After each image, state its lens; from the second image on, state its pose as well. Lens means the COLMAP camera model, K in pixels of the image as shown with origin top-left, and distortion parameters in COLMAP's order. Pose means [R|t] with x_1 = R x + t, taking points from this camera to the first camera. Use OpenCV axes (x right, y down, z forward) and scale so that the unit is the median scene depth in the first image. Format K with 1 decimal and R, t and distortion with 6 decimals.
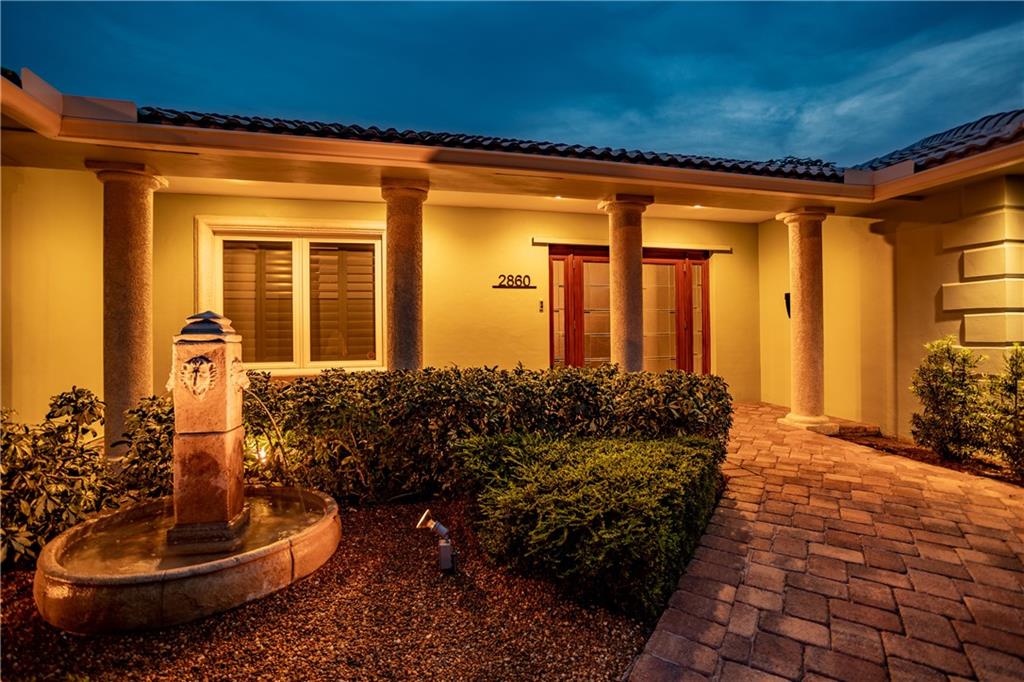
lens RADIAL K [[498.1, 0, 507.7], [0, 498.1, 332.1], [0, 0, 1]] dist [-0.041588, 0.024787]
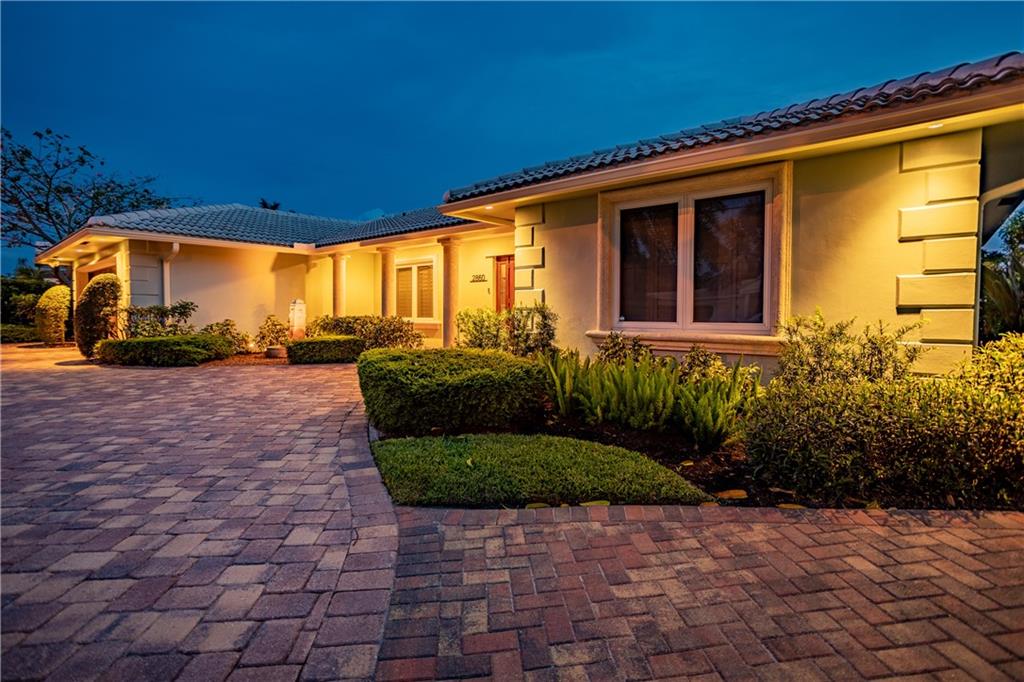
lens RADIAL K [[471.5, 0, 515.2], [0, 471.5, 309.8], [0, 0, 1]] dist [-0.000678, 0.021503]
pose [[0.625077, 0.003181, -0.780557, 2.403983], [0.003234, 0.999973, 0.006664, 0.012973], [0.780557, -0.006690, 0.625049, -0.038159]]
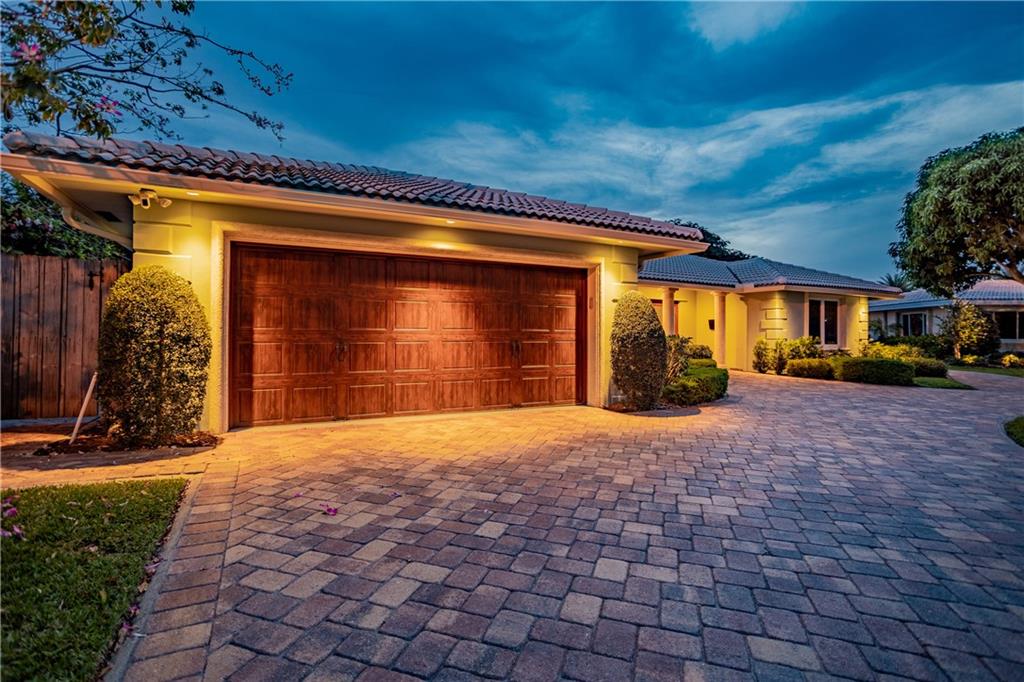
lens RADIAL K [[498.1, 0, 507.7], [0, 498.1, 332.1], [0, 0, 1]] dist [-0.041588, 0.024787]
pose [[0.972545, 0.019110, 0.231931, -1.717935], [-0.017737, 0.999811, -0.008001, 0.039157], [-0.232040, 0.003668, 0.972699, -2.049027]]
